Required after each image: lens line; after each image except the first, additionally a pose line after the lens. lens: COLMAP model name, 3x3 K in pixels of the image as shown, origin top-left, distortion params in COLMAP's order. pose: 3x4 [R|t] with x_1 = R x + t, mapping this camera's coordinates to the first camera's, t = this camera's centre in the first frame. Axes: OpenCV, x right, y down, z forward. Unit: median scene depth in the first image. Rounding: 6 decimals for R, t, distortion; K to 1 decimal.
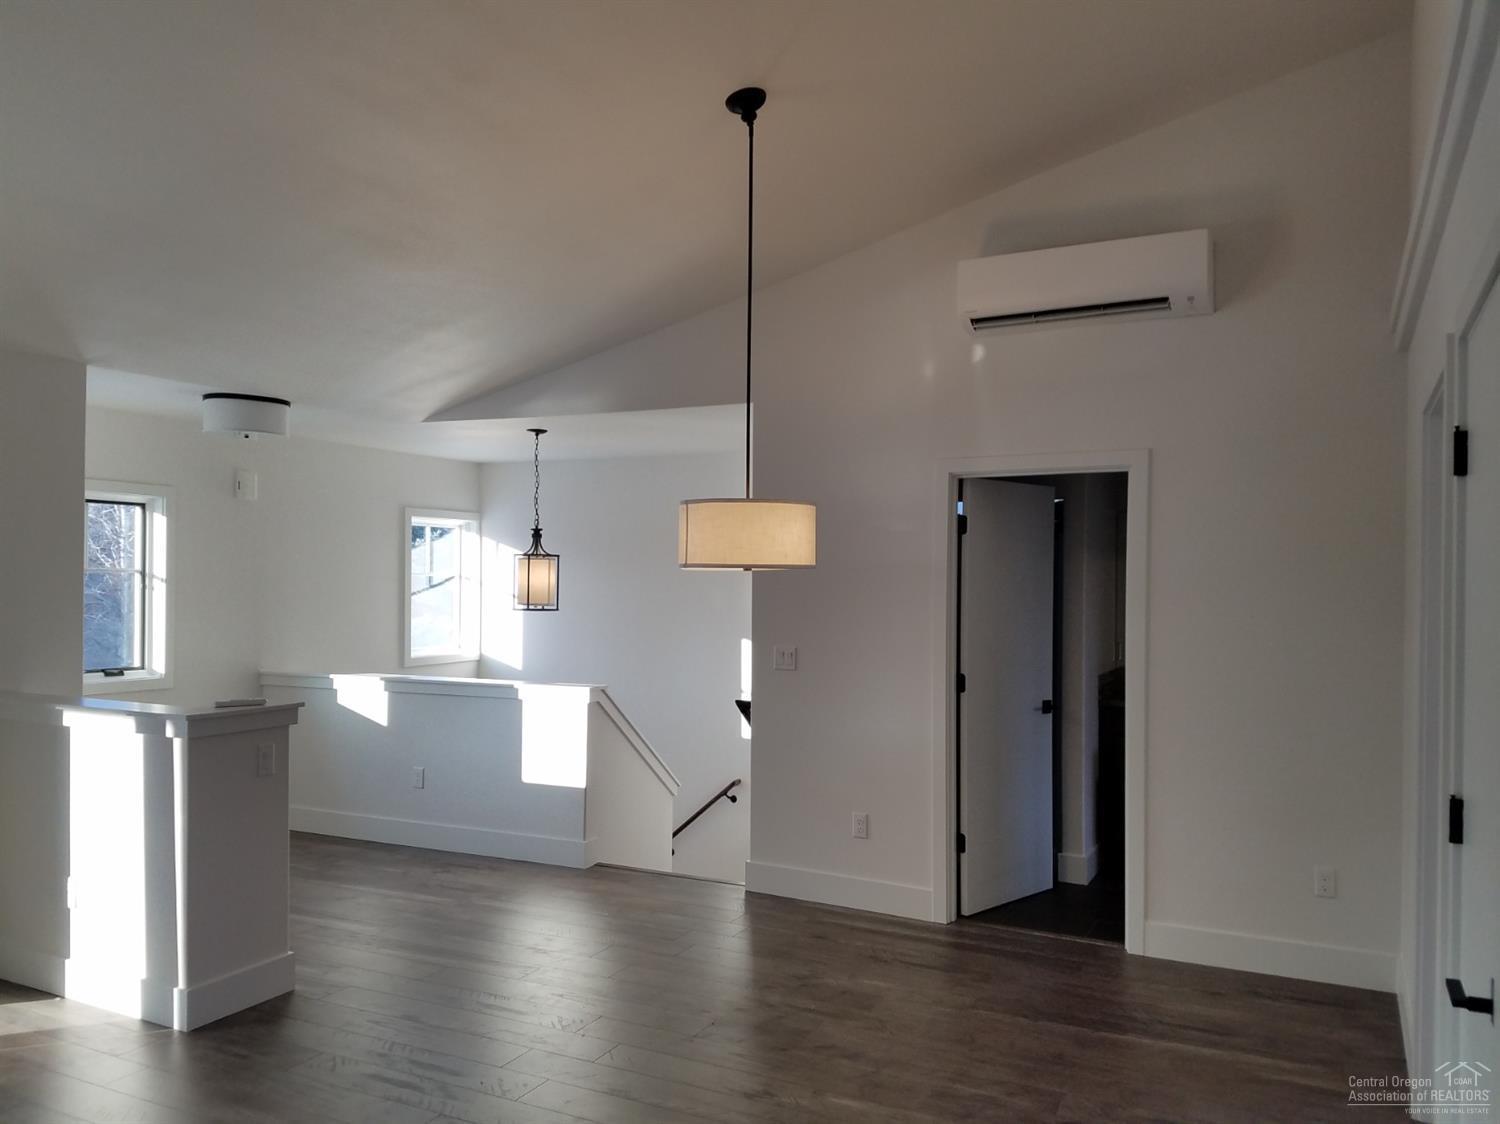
lens RADIAL K [[1176.1, 0, 750.0], [0, 1176.1, 562.0], [0, 0, 1]] dist [0.226473, -0.350990]
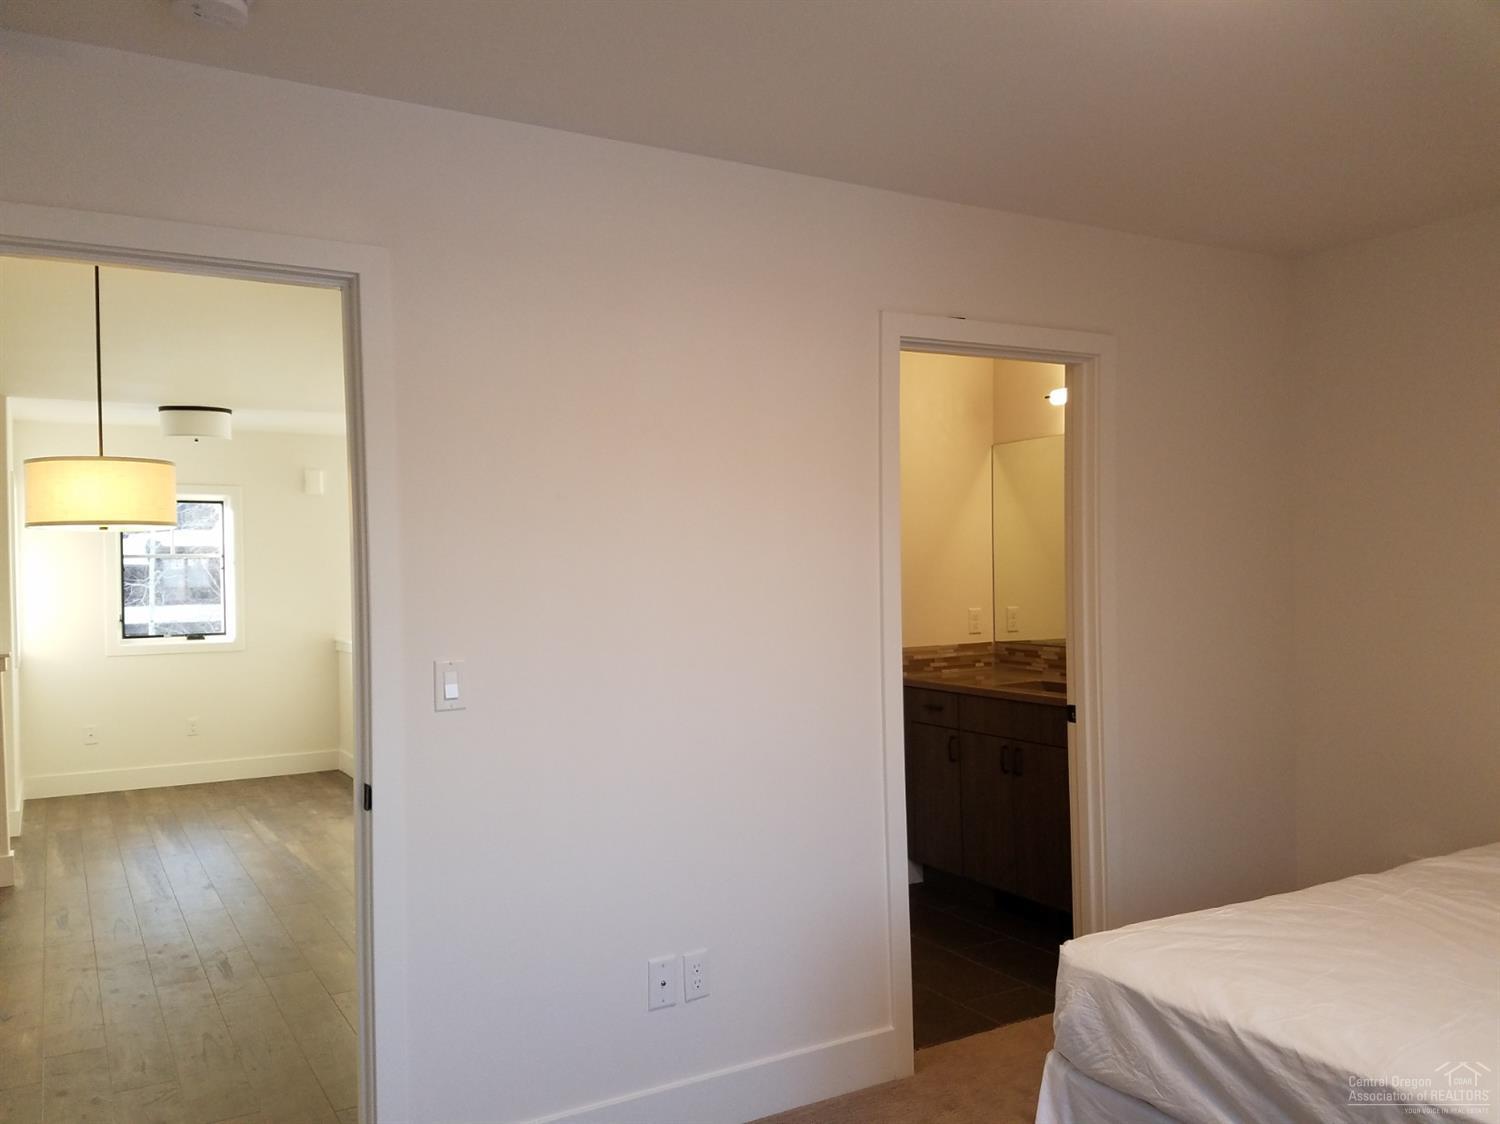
lens RADIAL K [[1176.1, 0, 750.0], [0, 1176.1, 562.0], [0, 0, 1]] dist [0.226473, -0.350990]
pose [[0.850503, -0.024540, -0.525398, 0.620892], [0.026329, 0.999645, -0.004072, 0.034114], [0.525311, -0.010370, 0.850847, 0.237987]]
